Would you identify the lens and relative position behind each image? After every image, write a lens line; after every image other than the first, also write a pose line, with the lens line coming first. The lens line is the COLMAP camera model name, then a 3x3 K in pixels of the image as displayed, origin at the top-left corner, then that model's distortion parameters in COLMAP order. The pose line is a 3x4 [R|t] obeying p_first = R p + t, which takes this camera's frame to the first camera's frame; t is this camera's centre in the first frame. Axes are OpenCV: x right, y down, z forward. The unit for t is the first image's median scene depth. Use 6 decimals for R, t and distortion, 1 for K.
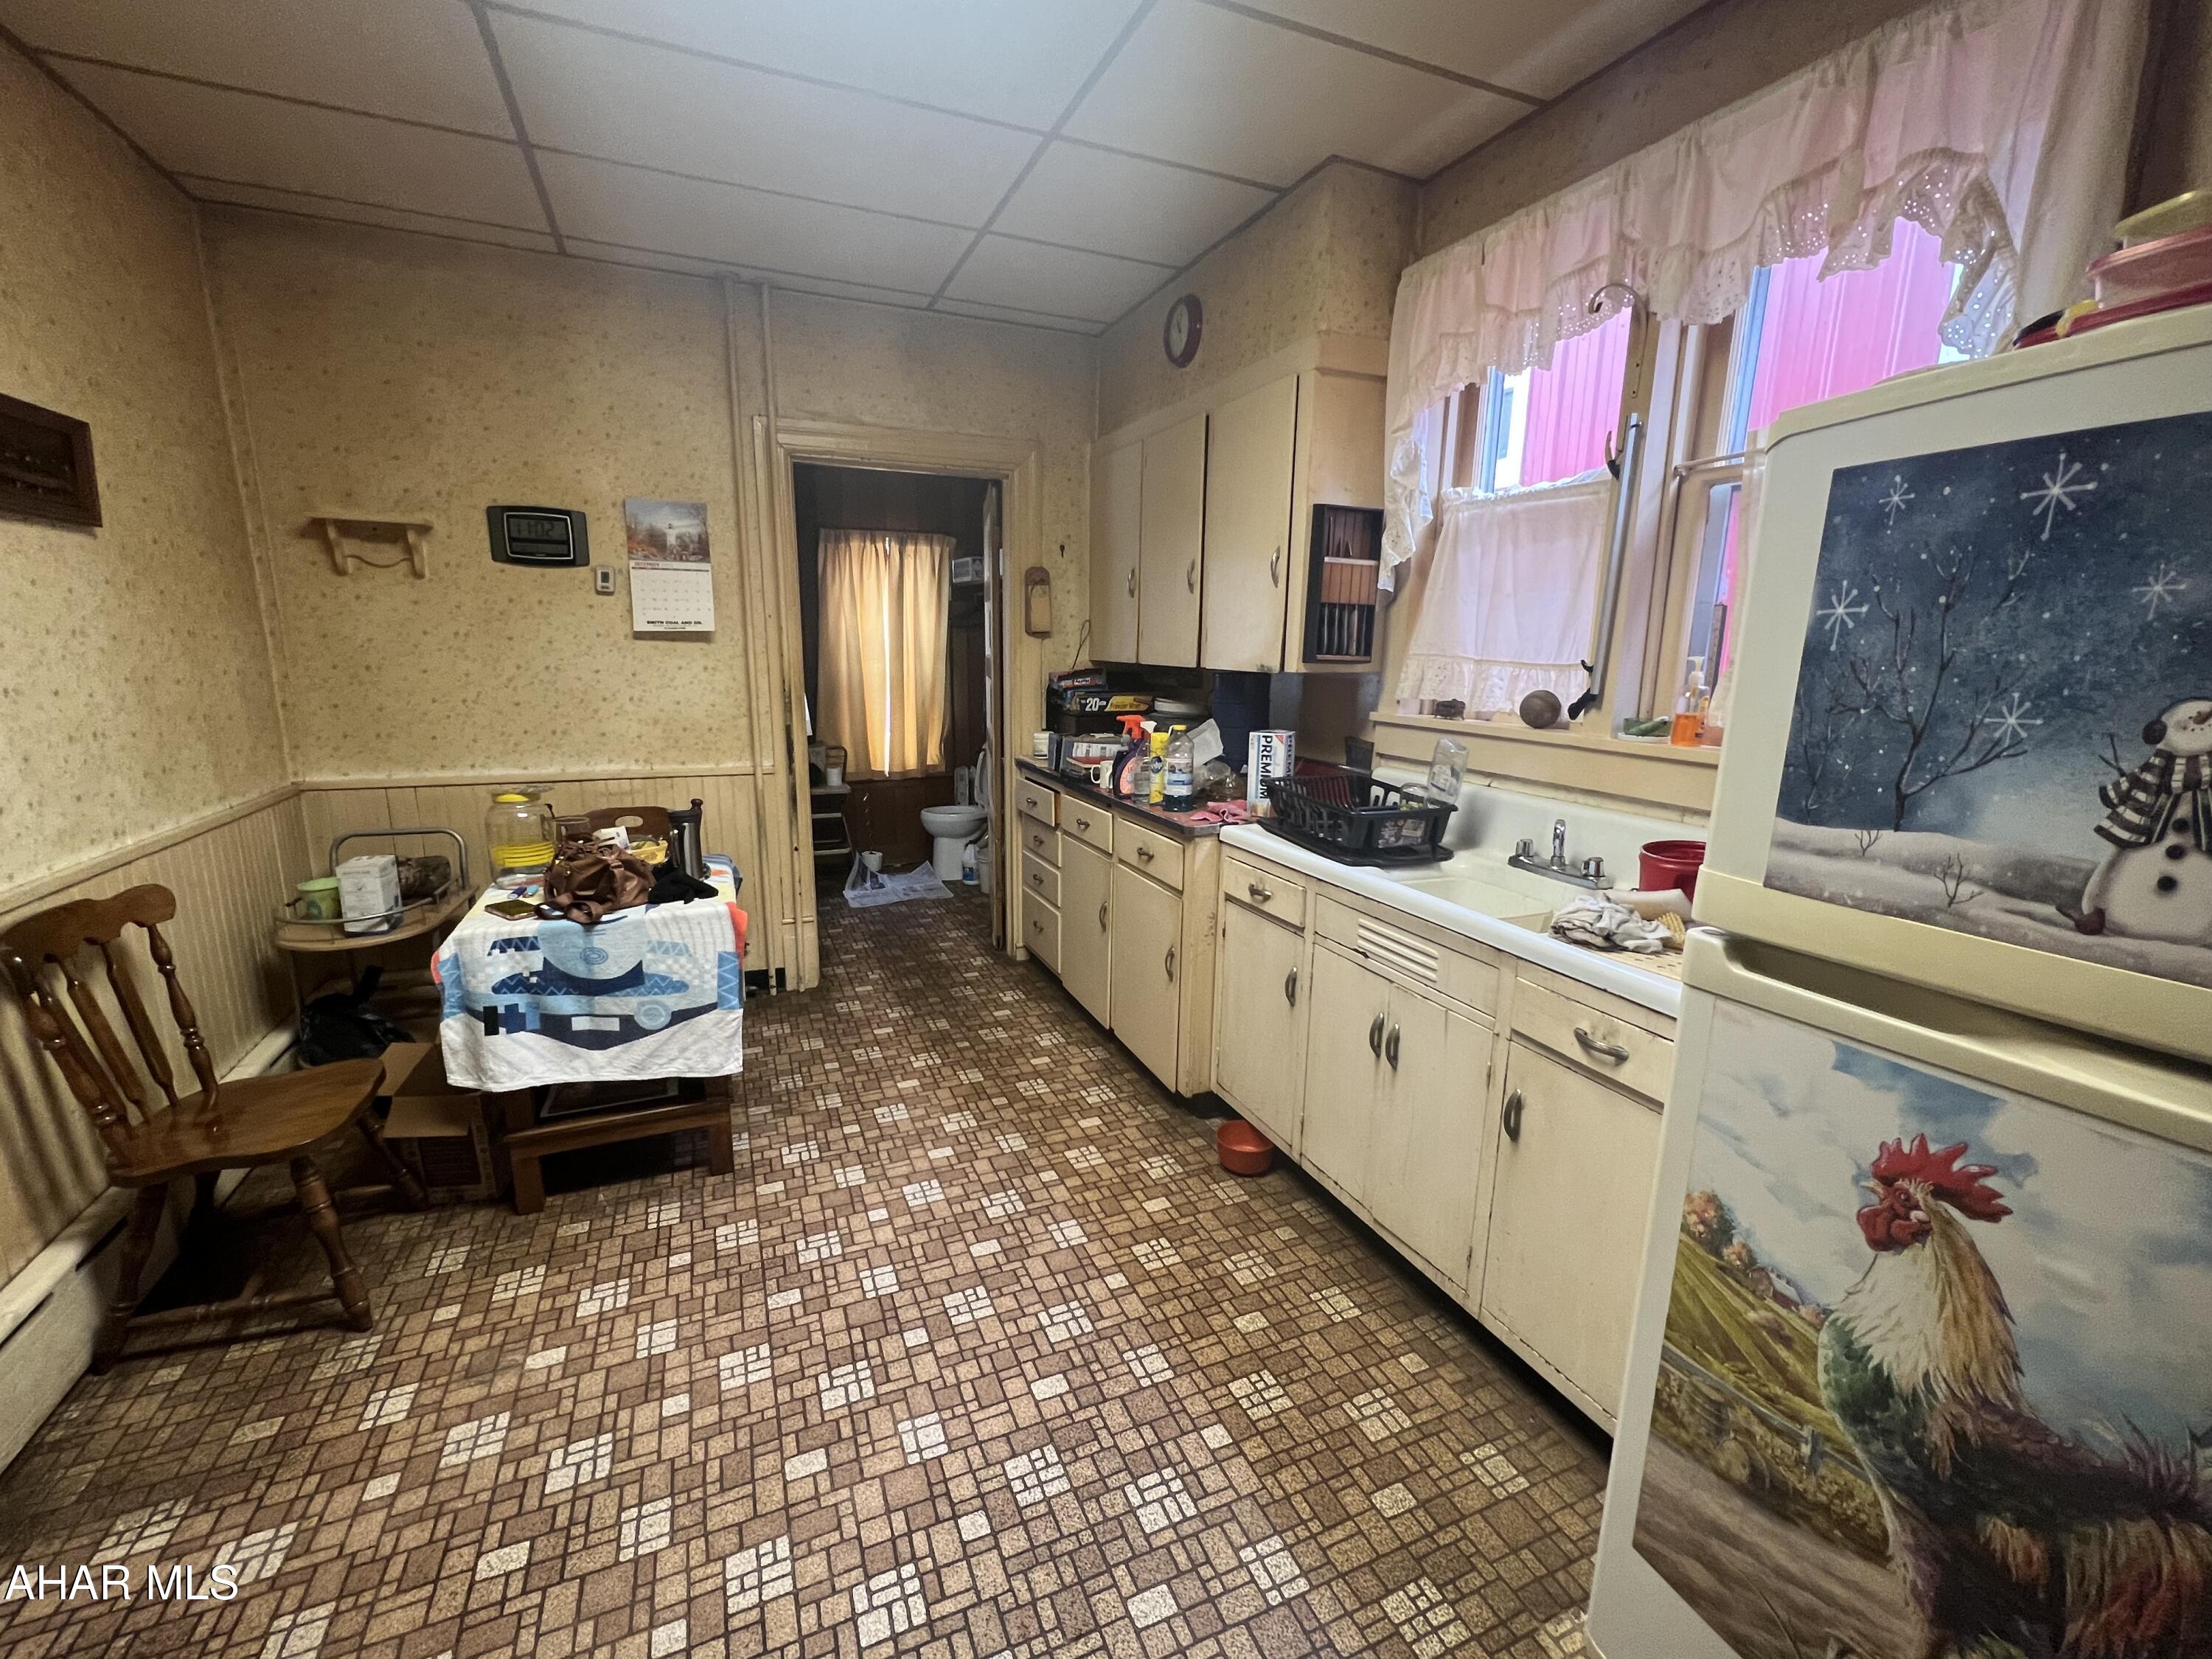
lens RADIAL K [[927.0, 0, 1103.3], [0, 927.0, 831.3], [0, 0, 1]] dist [0.001179, 0.000063]
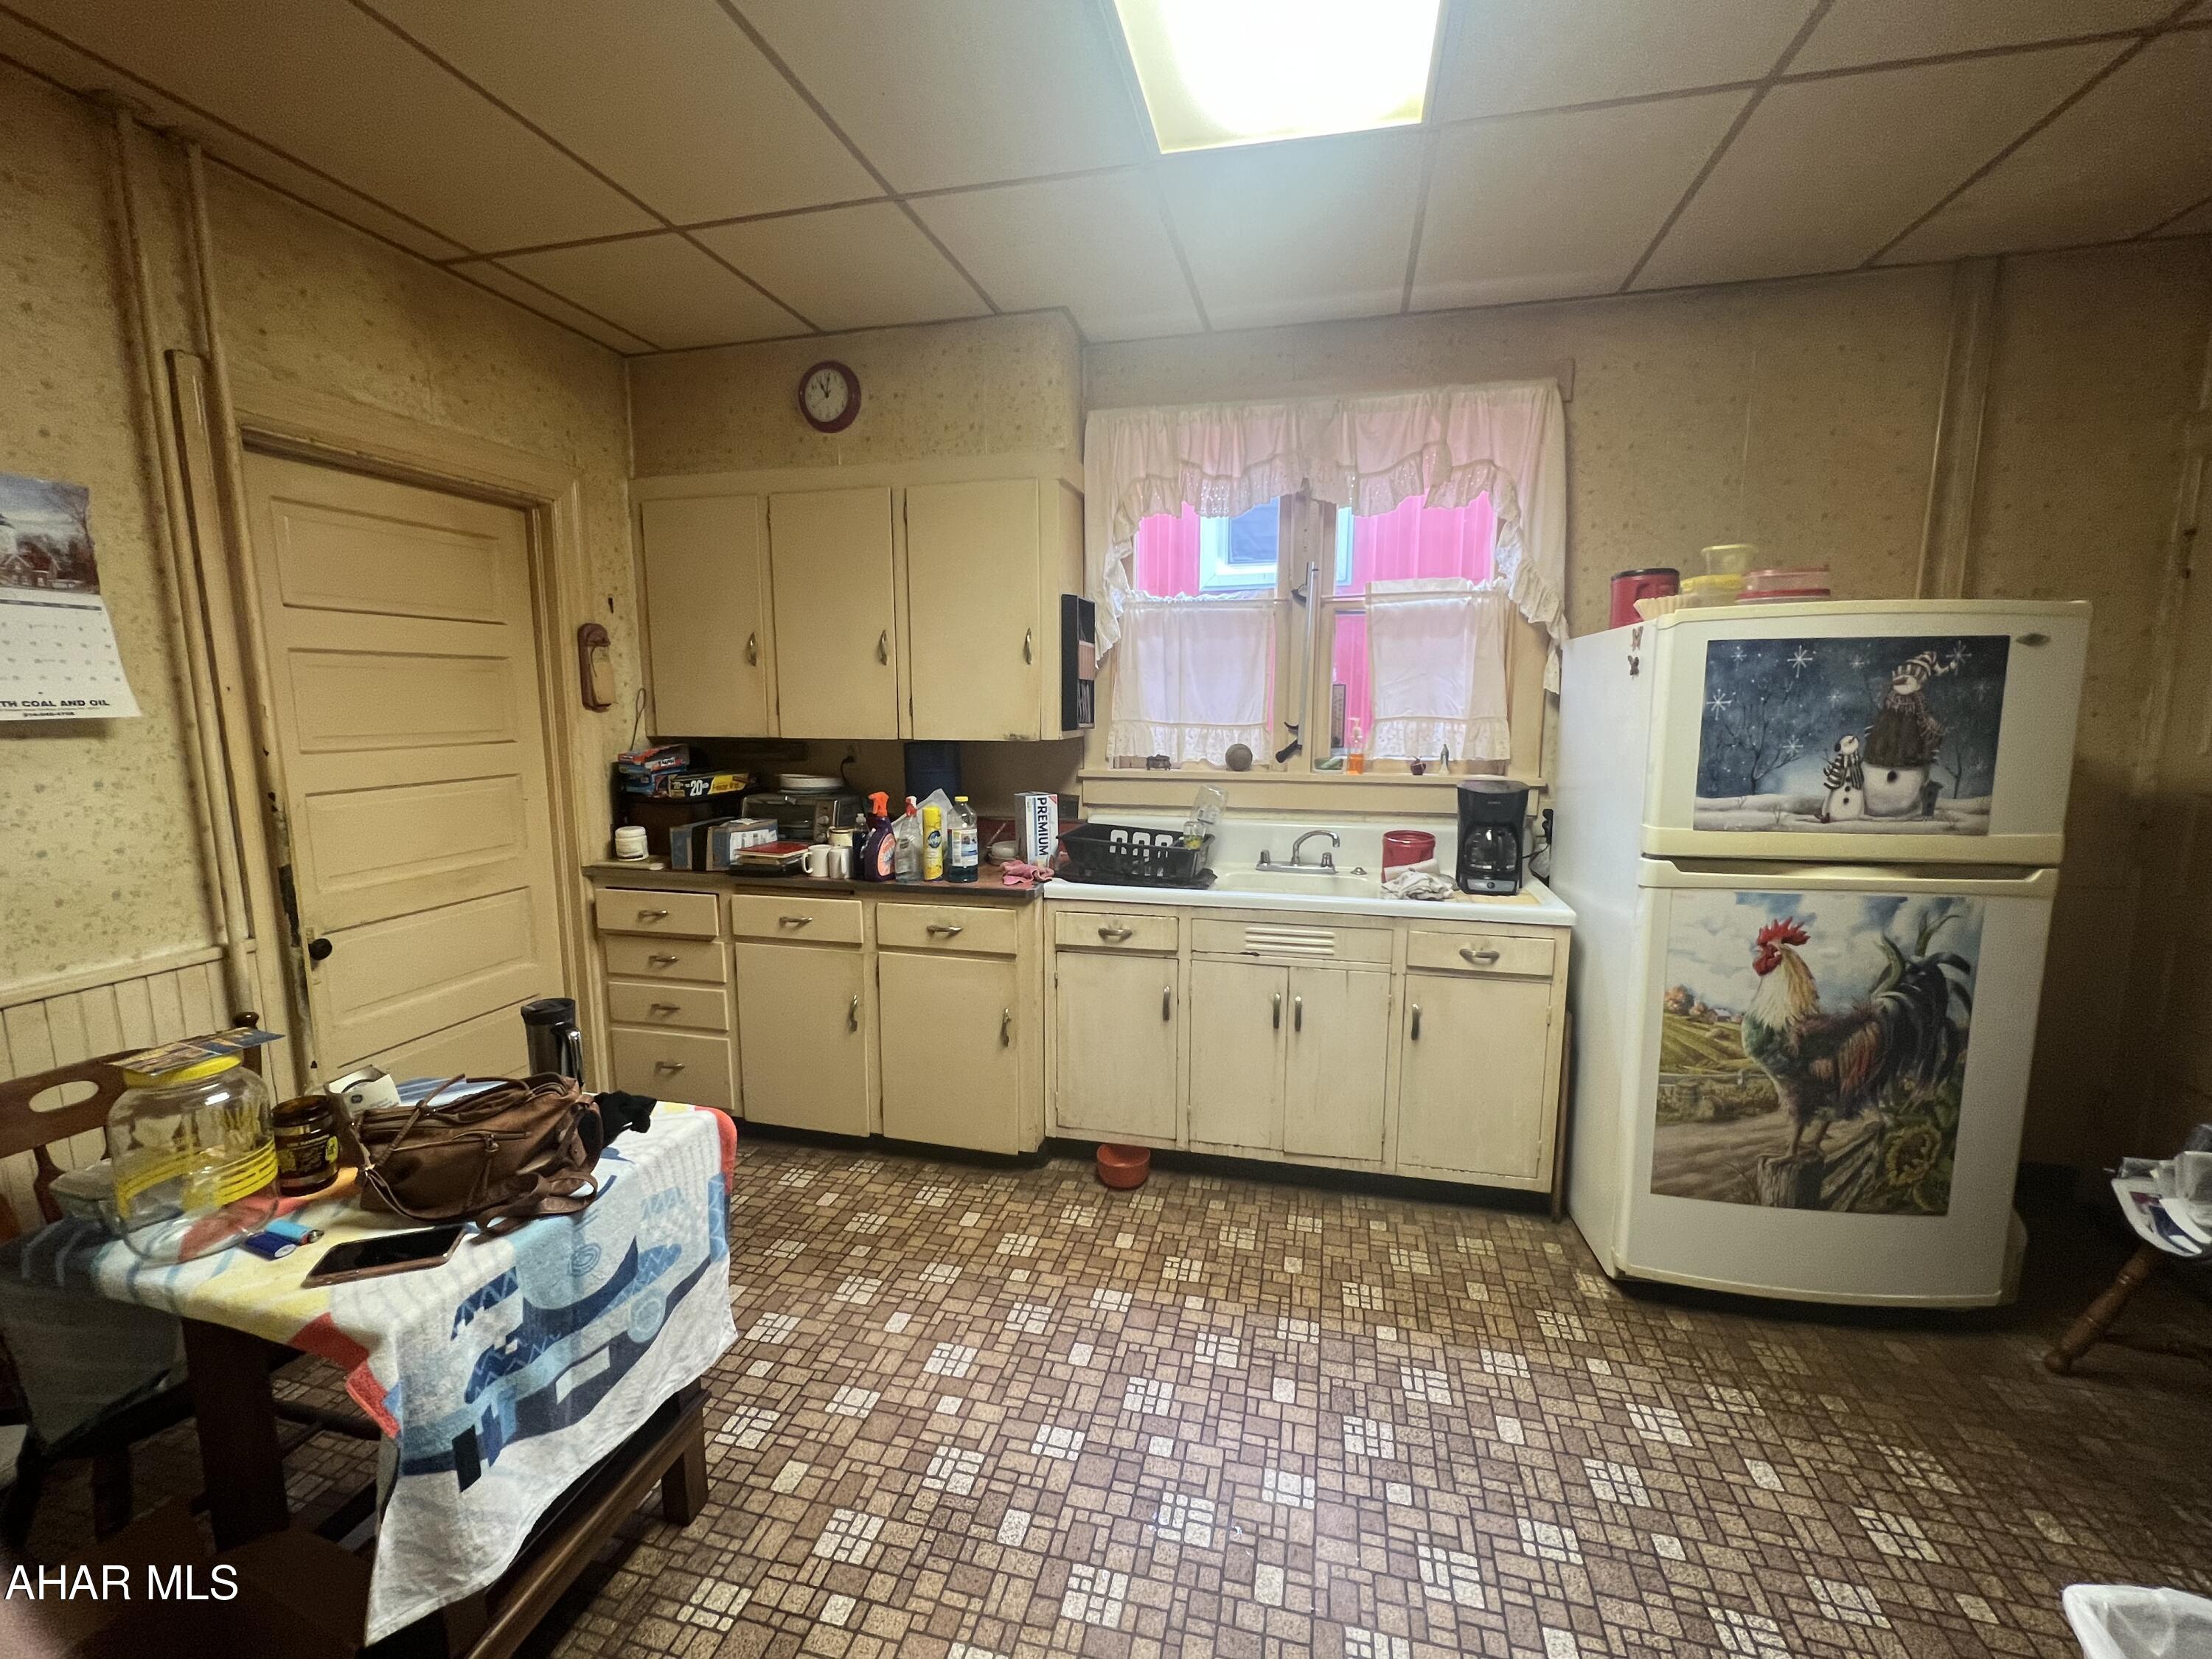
lens RADIAL K [[927.0, 0, 1102.0], [0, 927.0, 831.9], [0, 0, 1]] dist [0.001179, 0.000063]
pose [[0.604750, -0.127821, 0.786091, -0.812438], [0.170183, 0.984979, 0.029237, -0.104915], [-0.778020, 0.116098, 0.617419, 0.341536]]
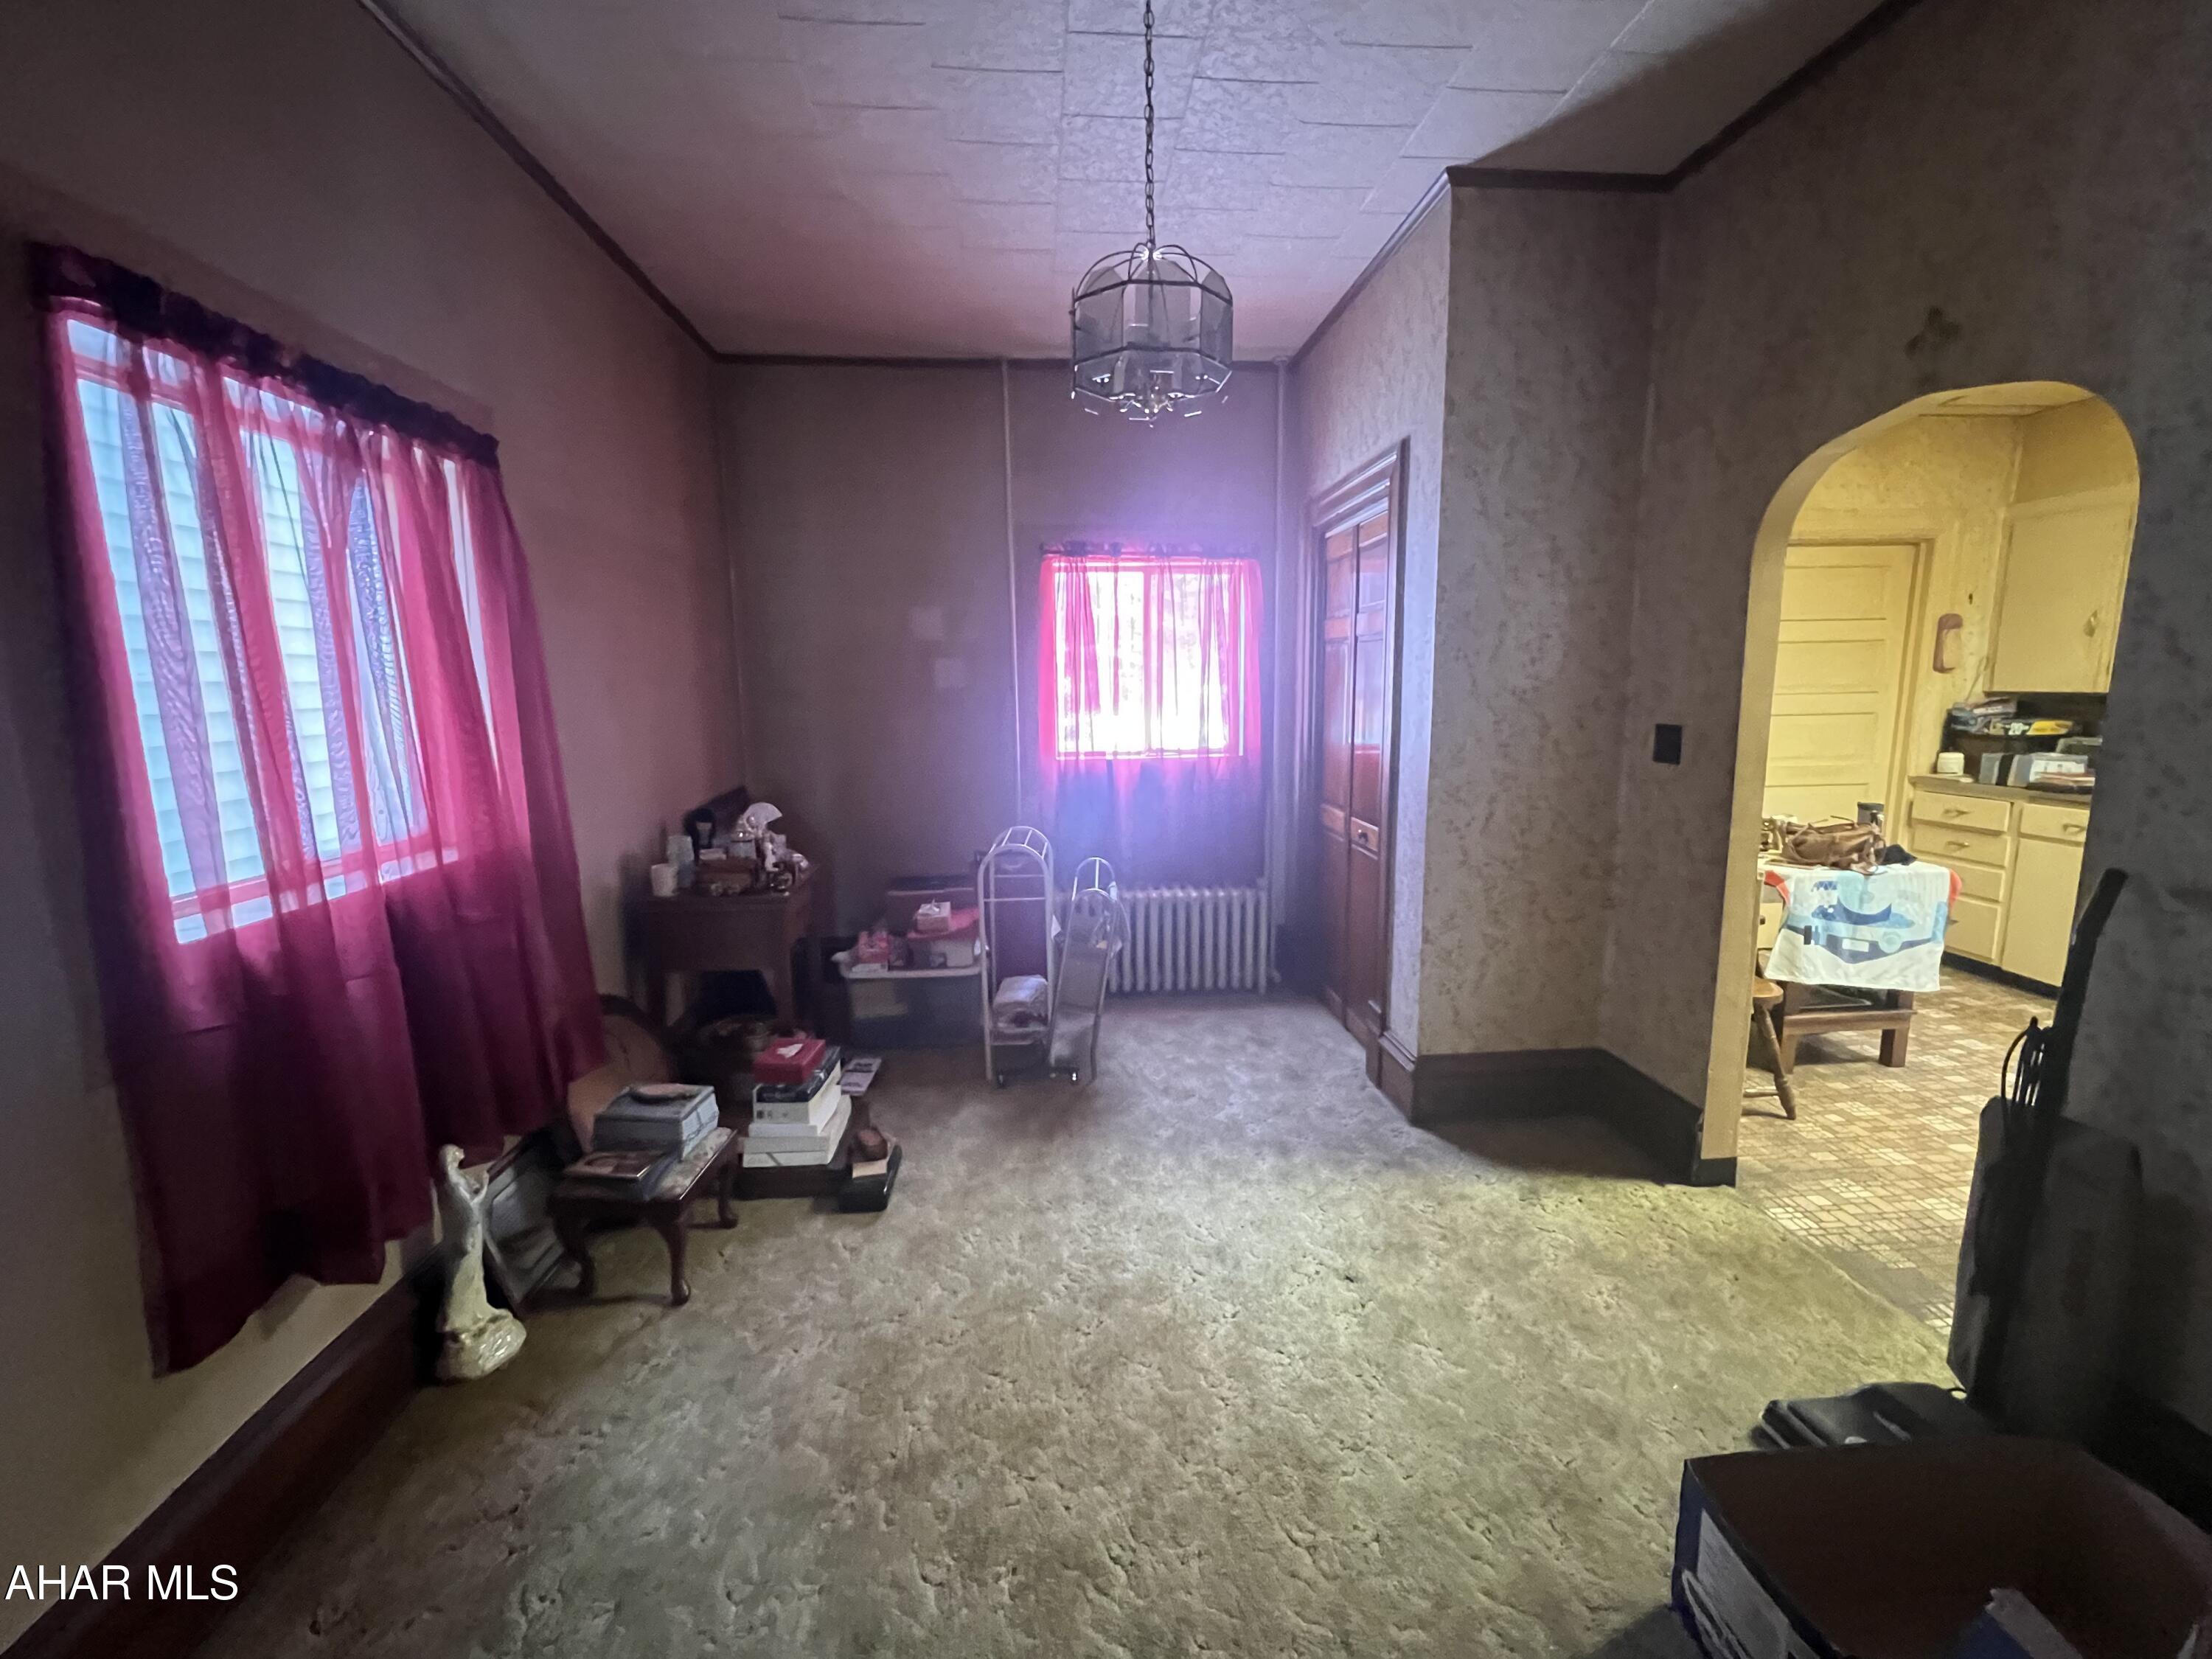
lens RADIAL K [[927.0, 0, 1111.5], [0, 927.0, 825.4], [0, 0, 1]] dist [0.001179, 0.000063]
pose [[0.947124, 0.022865, -0.320053, -1.253299], [-0.037784, 0.998466, -0.040483, 0.129727], [0.318636, 0.050436, 0.946534, -0.799630]]
